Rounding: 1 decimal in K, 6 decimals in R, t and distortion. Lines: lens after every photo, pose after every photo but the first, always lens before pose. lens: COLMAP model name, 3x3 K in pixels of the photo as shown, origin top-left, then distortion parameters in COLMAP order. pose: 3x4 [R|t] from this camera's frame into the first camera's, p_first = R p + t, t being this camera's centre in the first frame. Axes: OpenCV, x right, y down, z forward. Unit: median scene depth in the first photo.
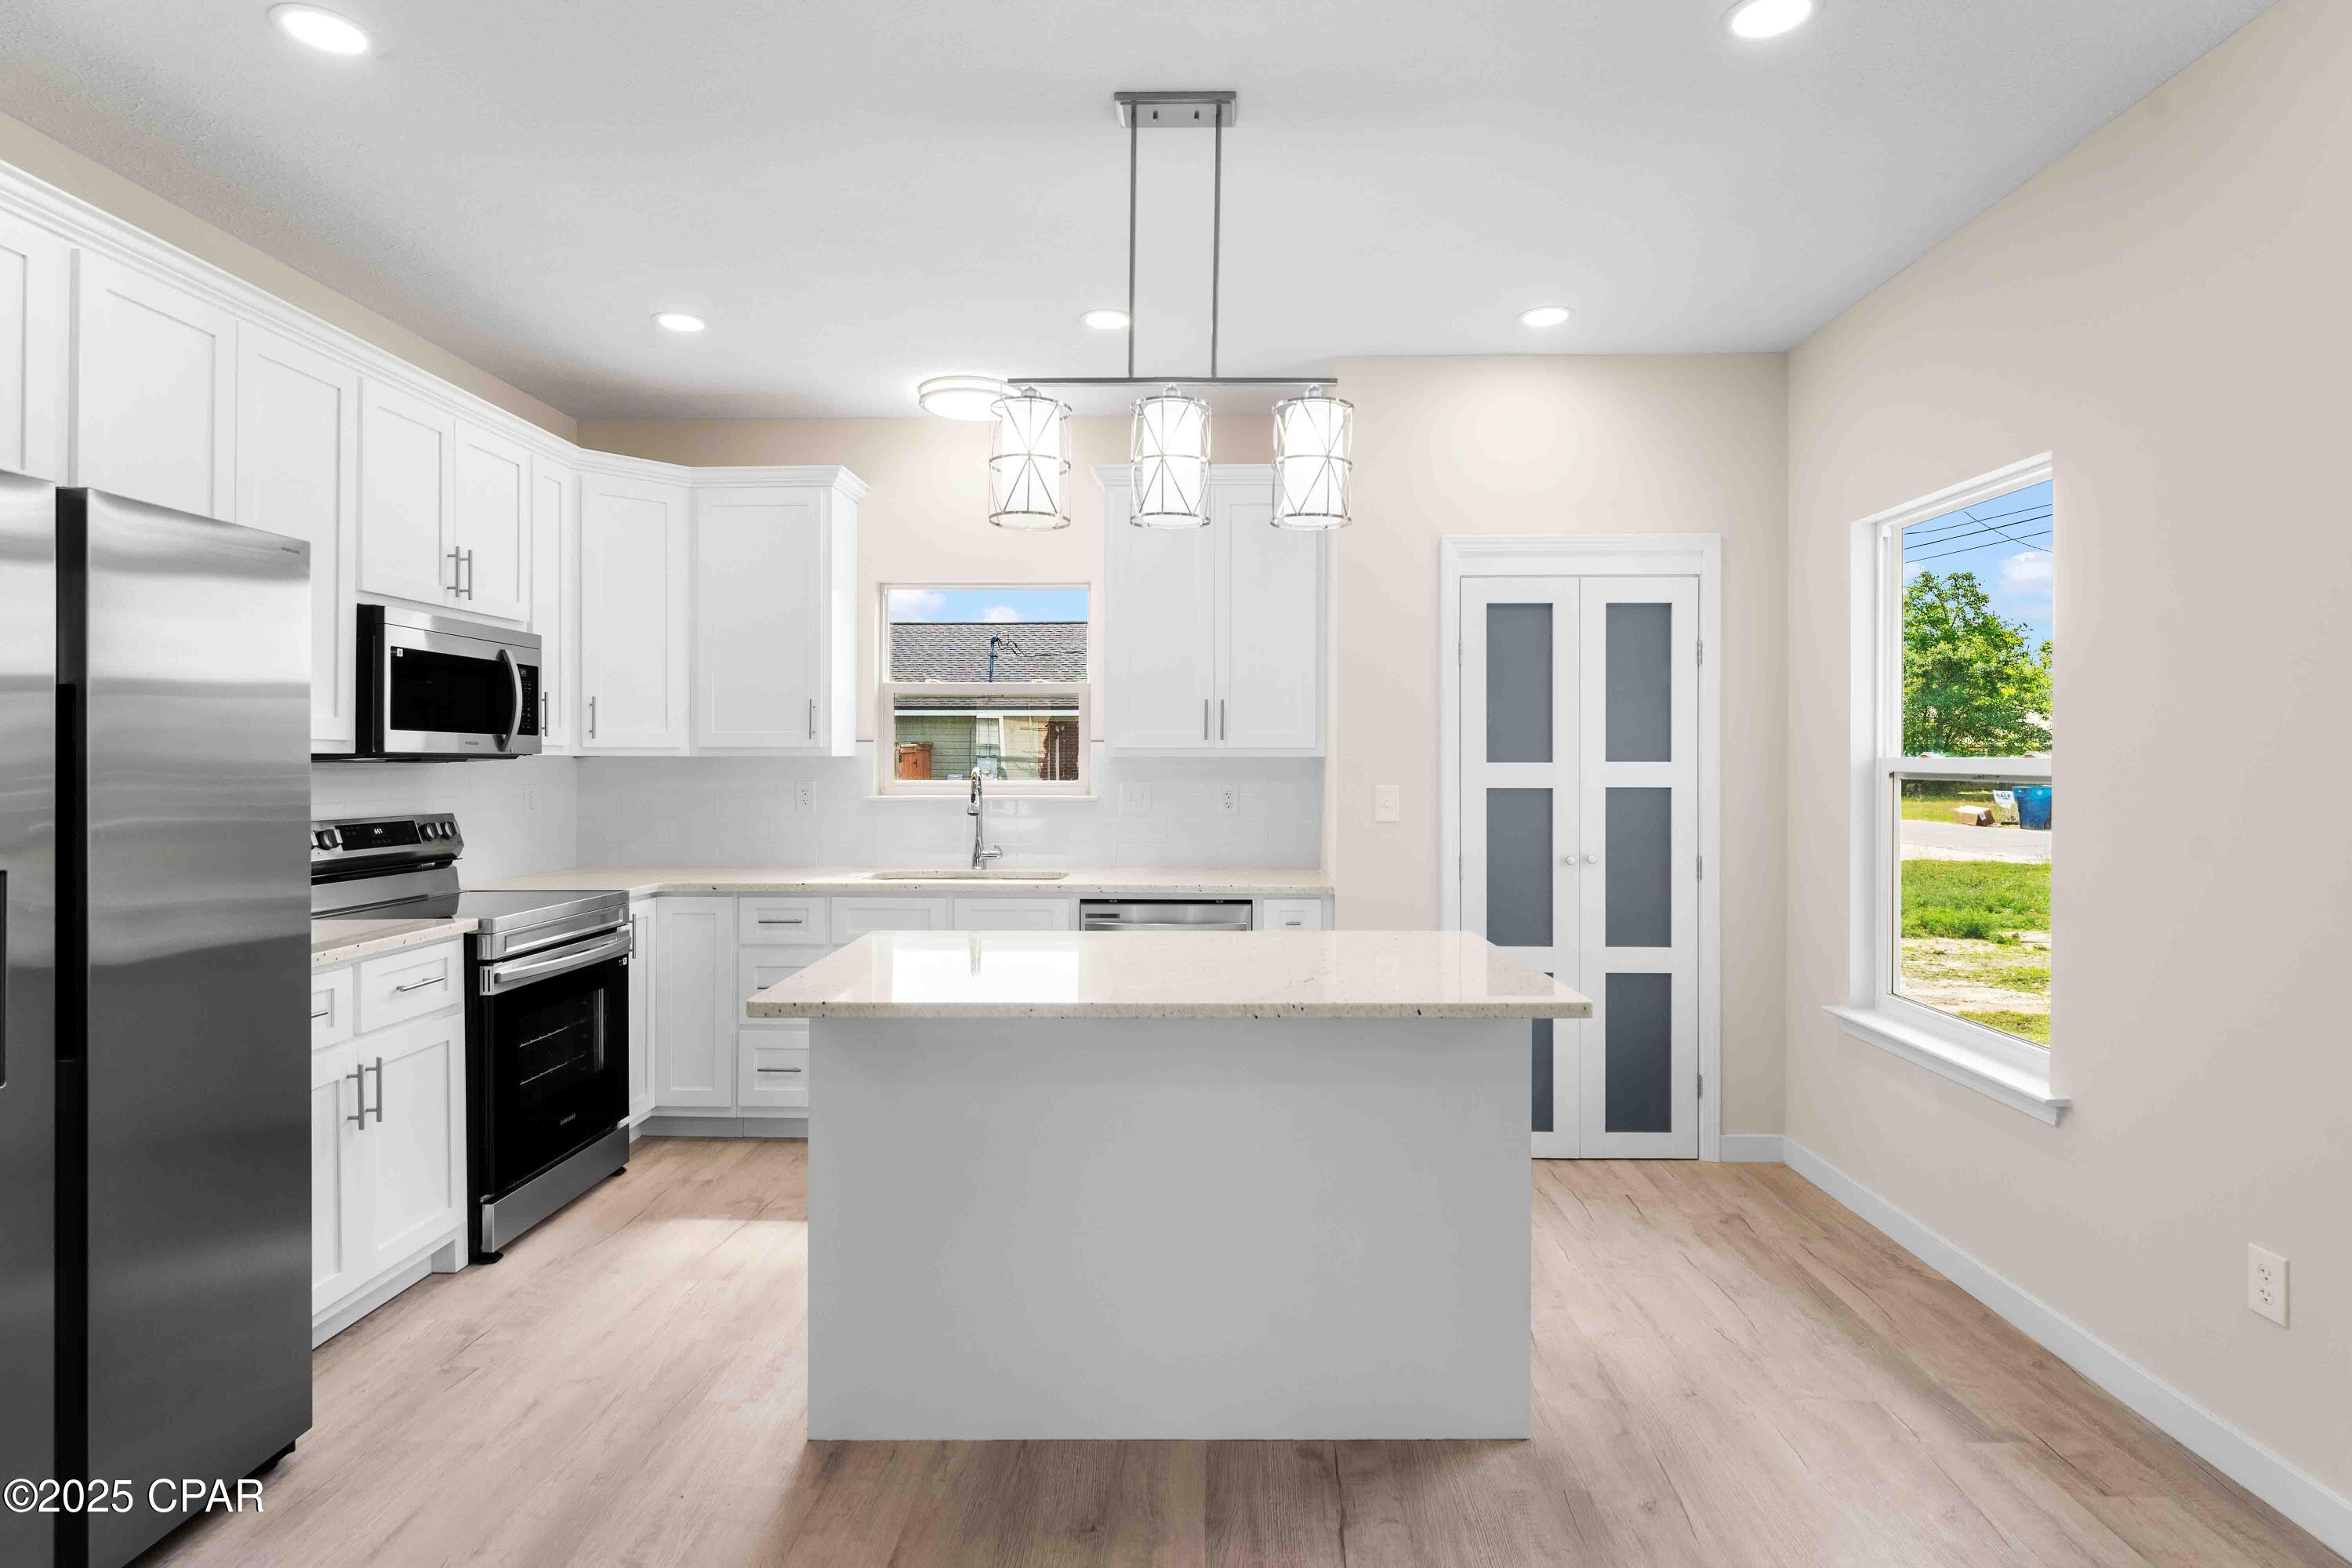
lens RADIAL K [[1204.4, 0, 1186.2], [0, 1204.4, 760.5], [0, 0, 1]] dist [-0.003899, 0.000047]
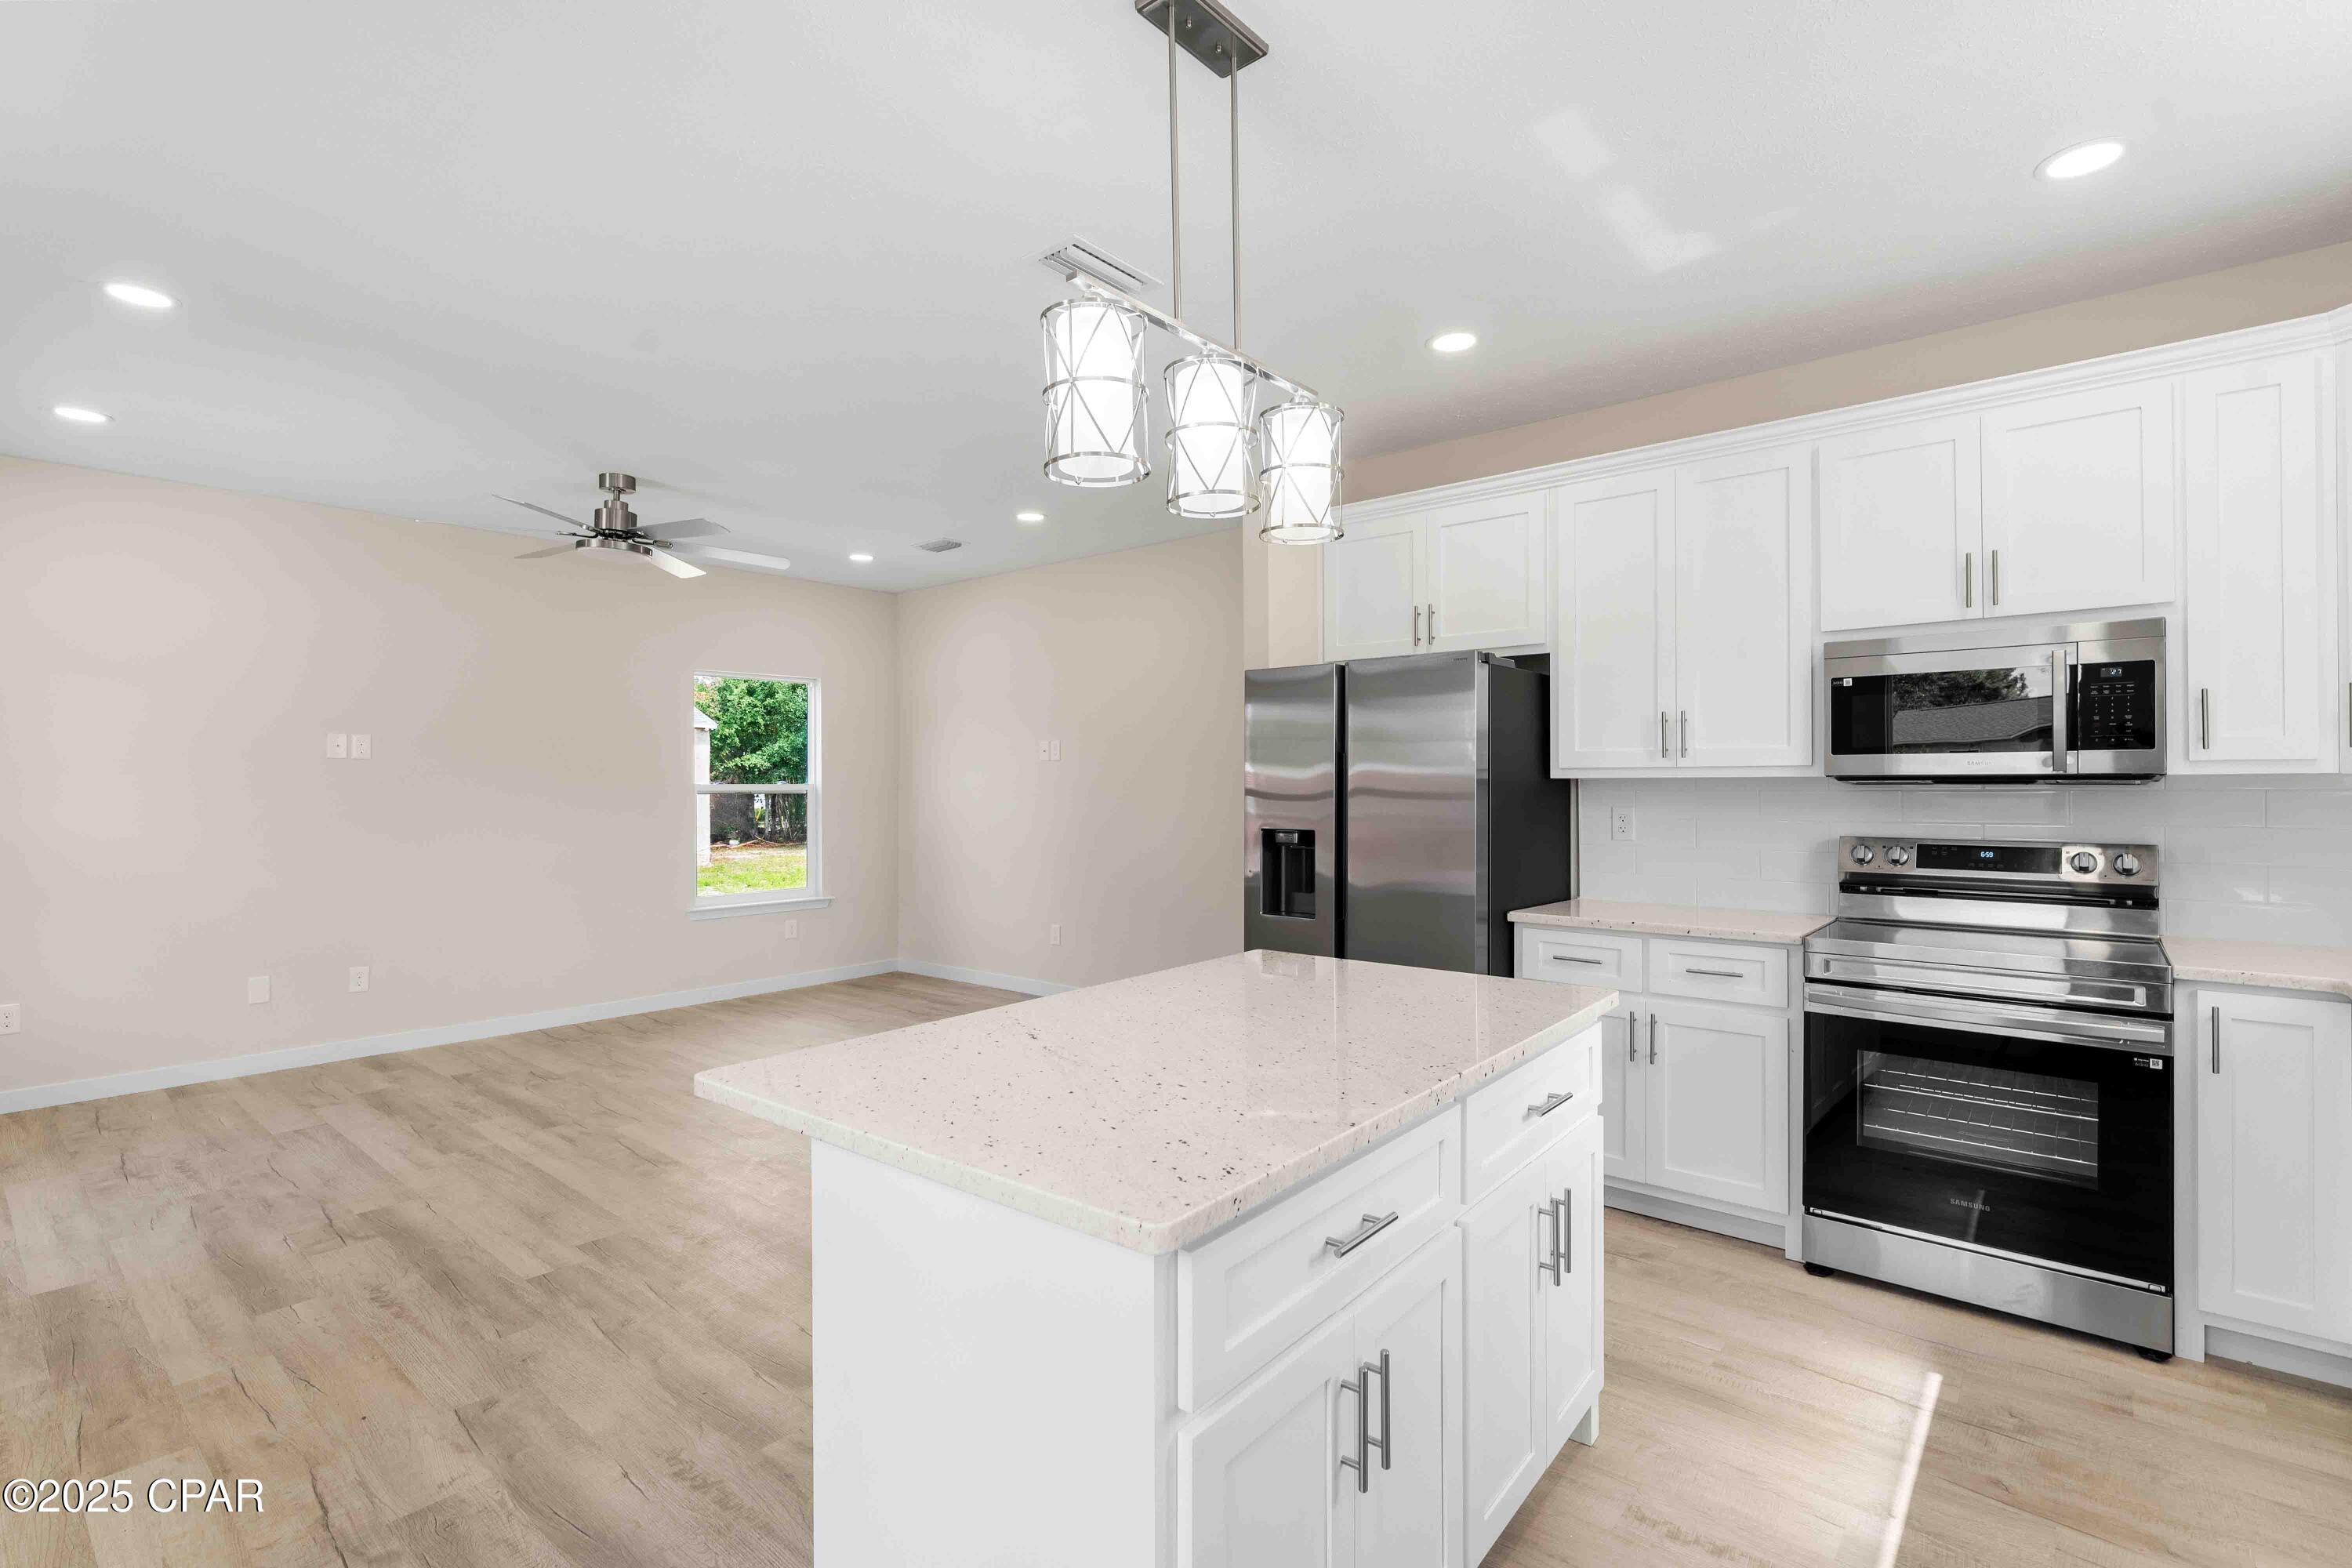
lens RADIAL K [[1070.9, 0, 1176.0], [0, 1070.9, 784.0], [0, 0, 1]] dist [-0.002211, -0.000777]
pose [[-0.626328, -0.000586, -0.779559, 0.400178], [0.004381, 0.999981, -0.004272, 0.001995], [0.779547, -0.006091, -0.626314, 0.975895]]
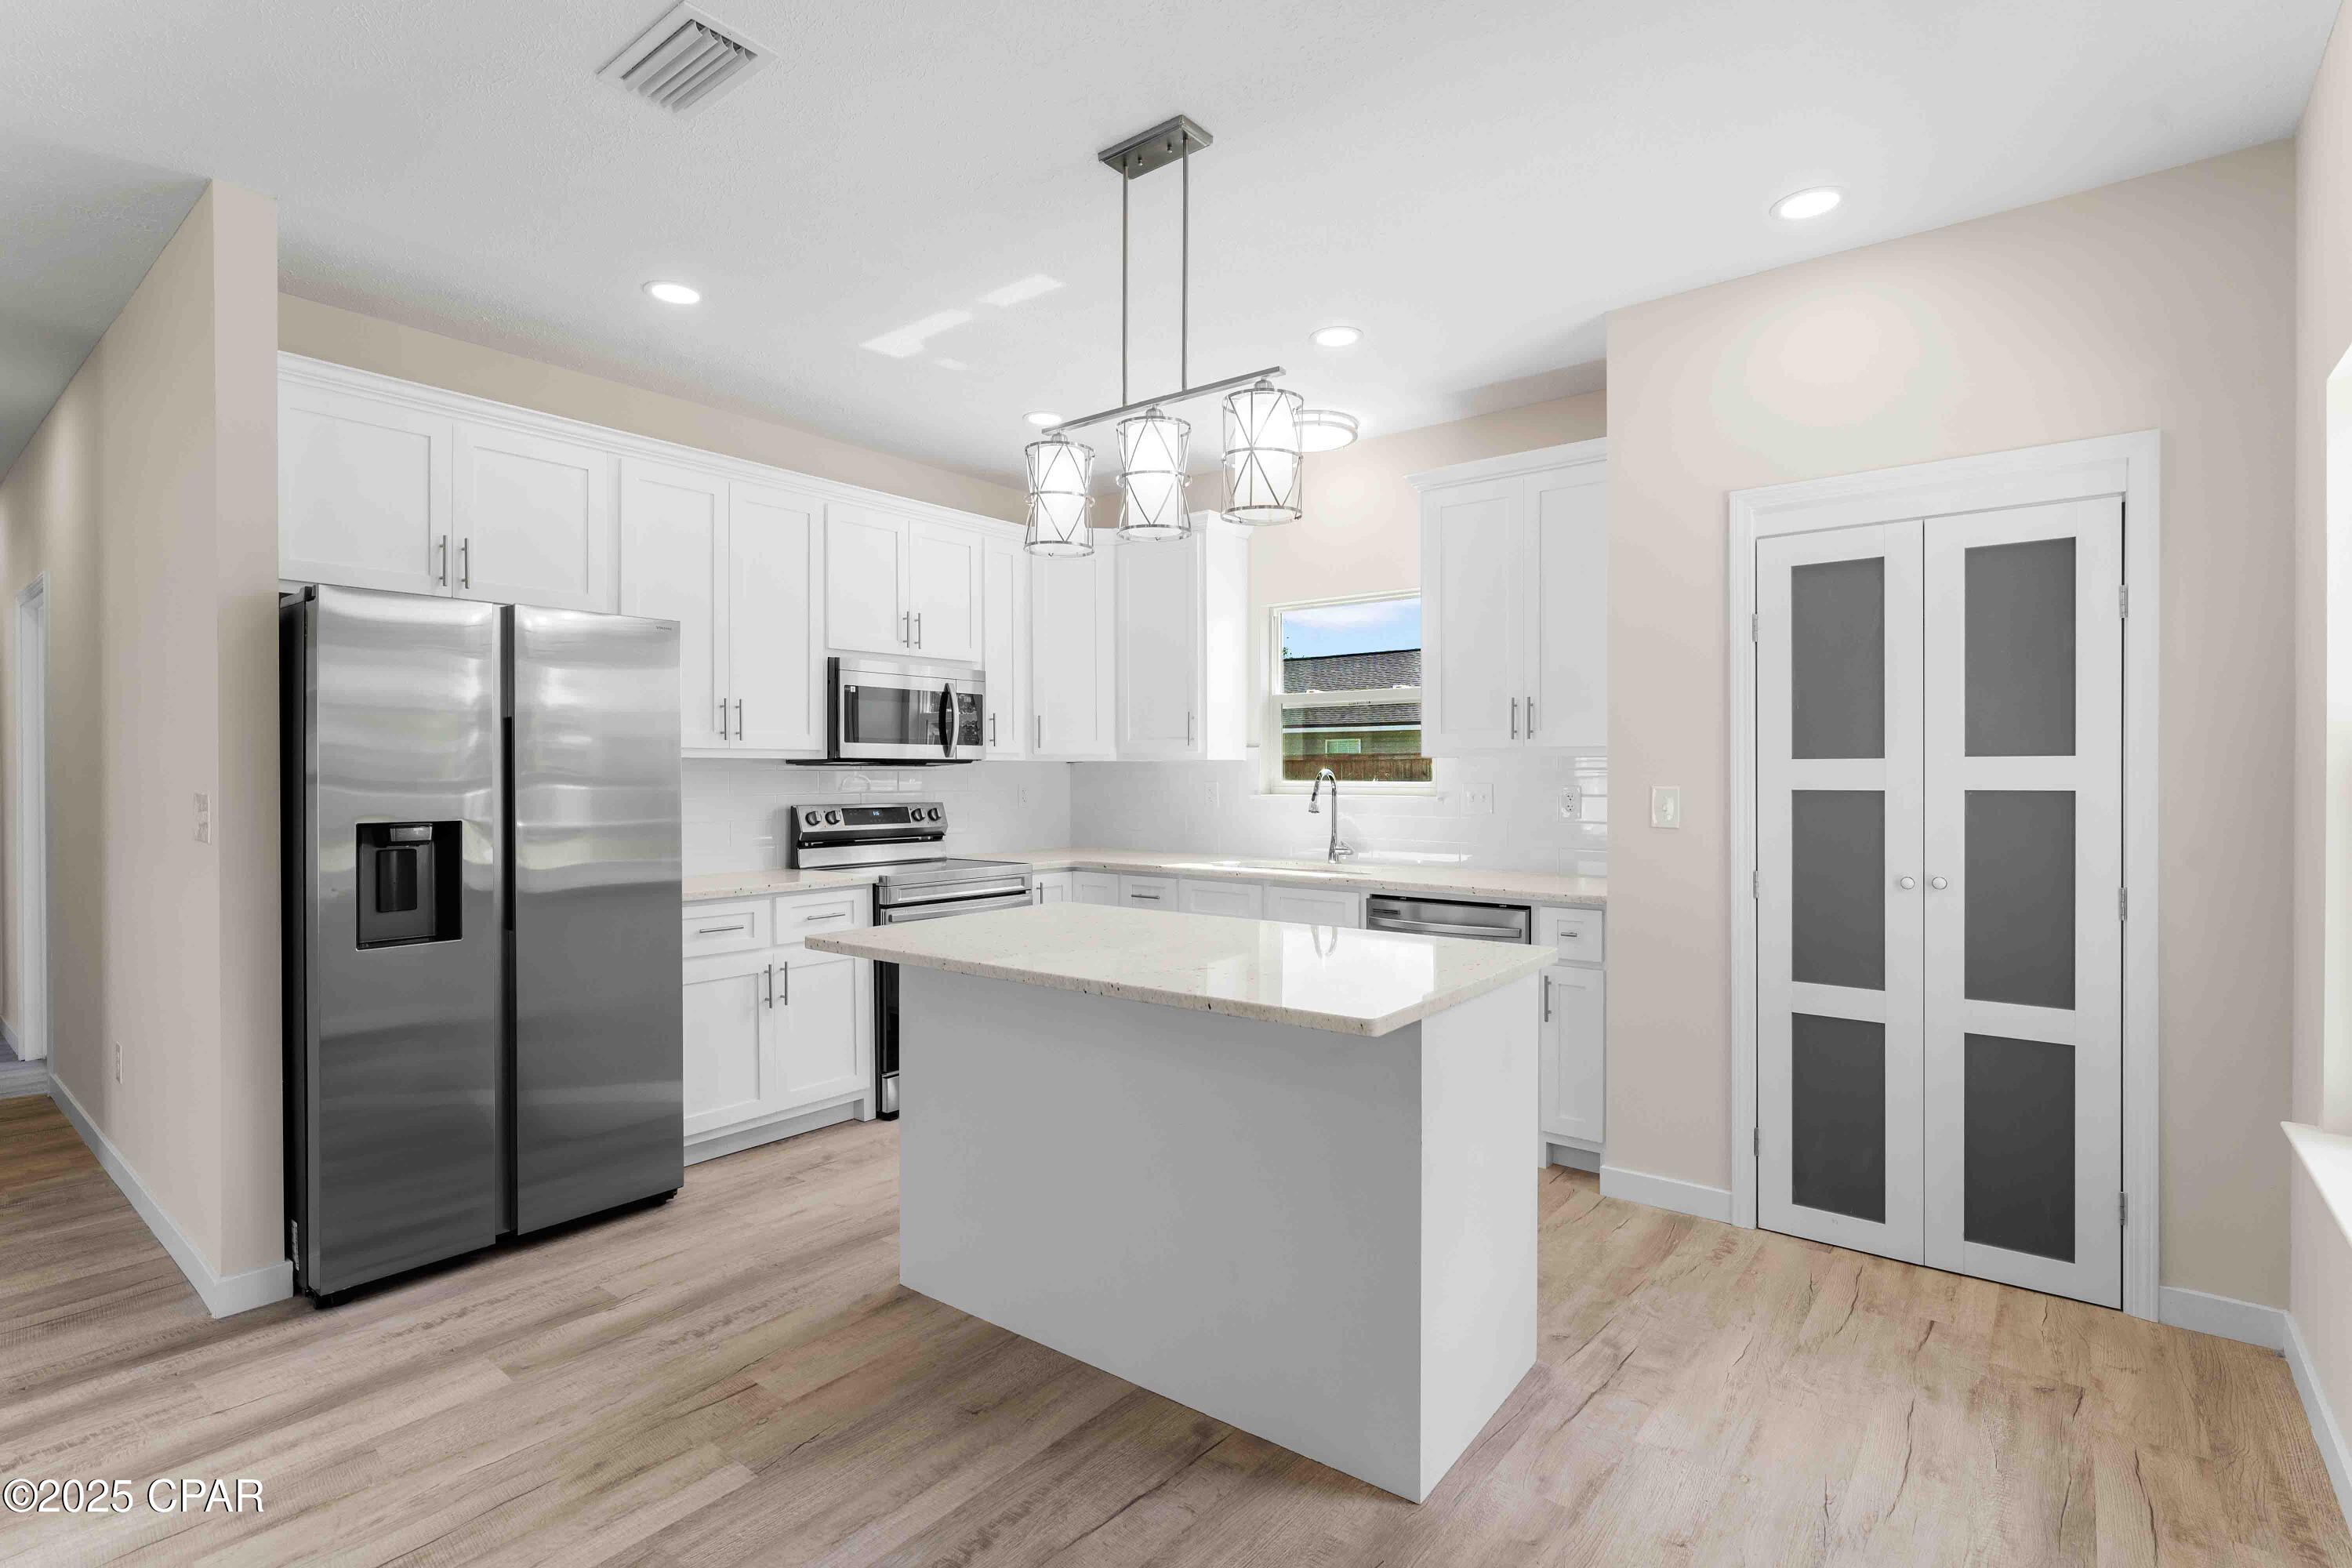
lens RADIAL K [[1115.5, 0, 1179.5], [0, 1115.5, 778.2], [0, 0, 1]] dist [-0.003313, -0.000416]
pose [[0.795416, 0.001060, -0.606063, 0.408537], [0.003533, 0.999973, 0.006385, 0.008928], [0.606053, -0.007220, 0.795391, 0.146026]]
